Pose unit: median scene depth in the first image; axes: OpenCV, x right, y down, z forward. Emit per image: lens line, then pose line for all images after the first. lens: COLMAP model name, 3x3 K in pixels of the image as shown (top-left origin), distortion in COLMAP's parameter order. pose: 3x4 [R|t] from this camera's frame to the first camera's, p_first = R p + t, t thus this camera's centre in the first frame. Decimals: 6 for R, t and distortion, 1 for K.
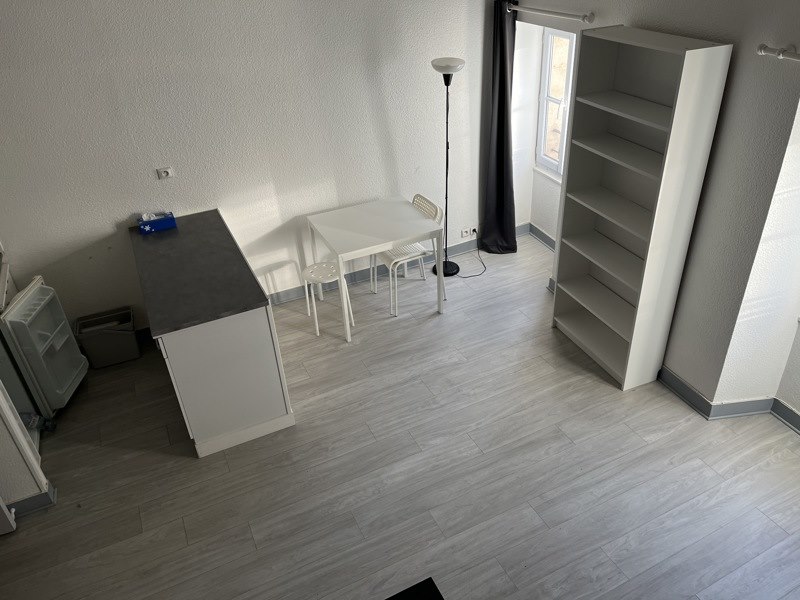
lens RADIAL K [[600.3, 0, 399.8], [0, 600.3, 294.3], [0, 0, 1]] dist [0.053312, -0.074043]
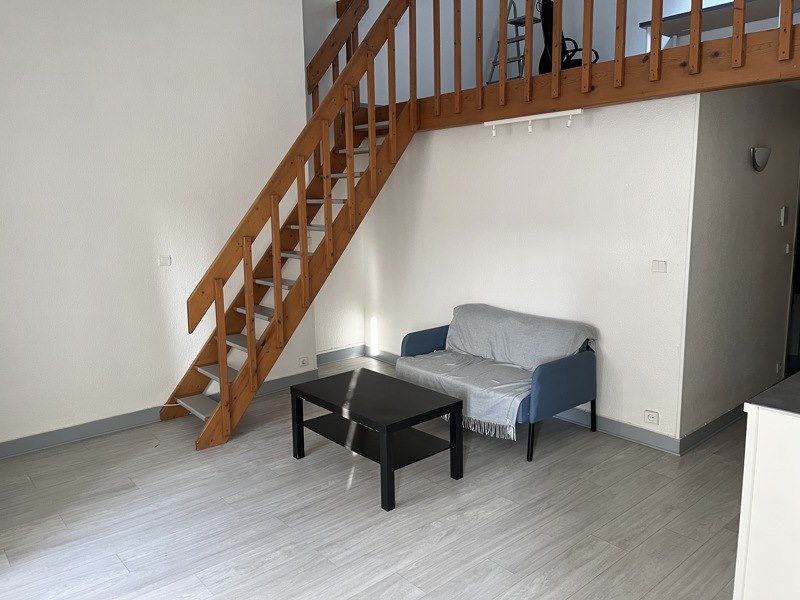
lens RADIAL K [[600.3, 0, 399.8], [0, 600.3, 294.3], [0, 0, 1]] dist [0.053312, -0.074043]
pose [[-0.965184, 0.101851, -0.240929, 0.189063], [-0.079809, 0.762490, 0.642058, -0.349061], [0.249100, 0.638932, -0.727815, 1.094677]]
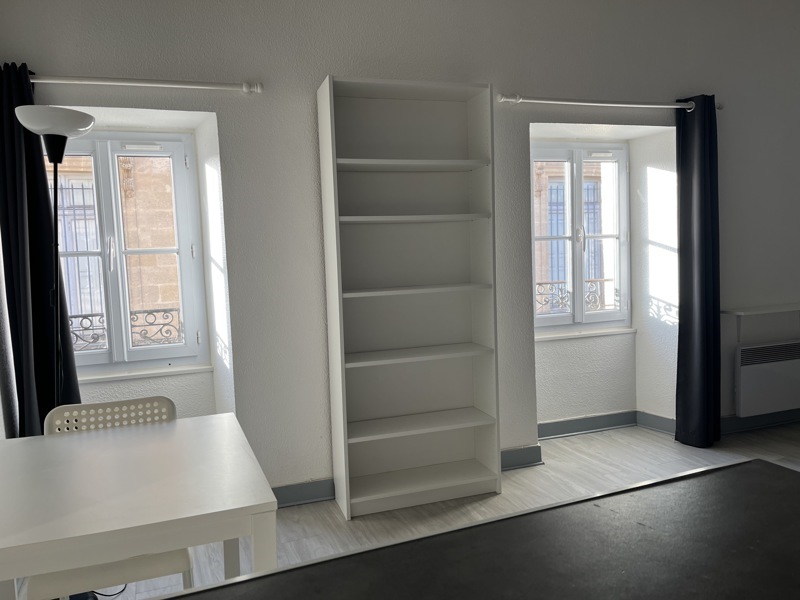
lens RADIAL K [[600.3, 0, 399.8], [0, 600.3, 294.3], [0, 0, 1]] dist [0.053312, -0.074043]
pose [[0.072451, -0.028278, 0.996971, -0.438452], [0.555728, 0.831194, -0.016809, -0.122535], [-0.828201, 0.555263, 0.075936, 0.927181]]
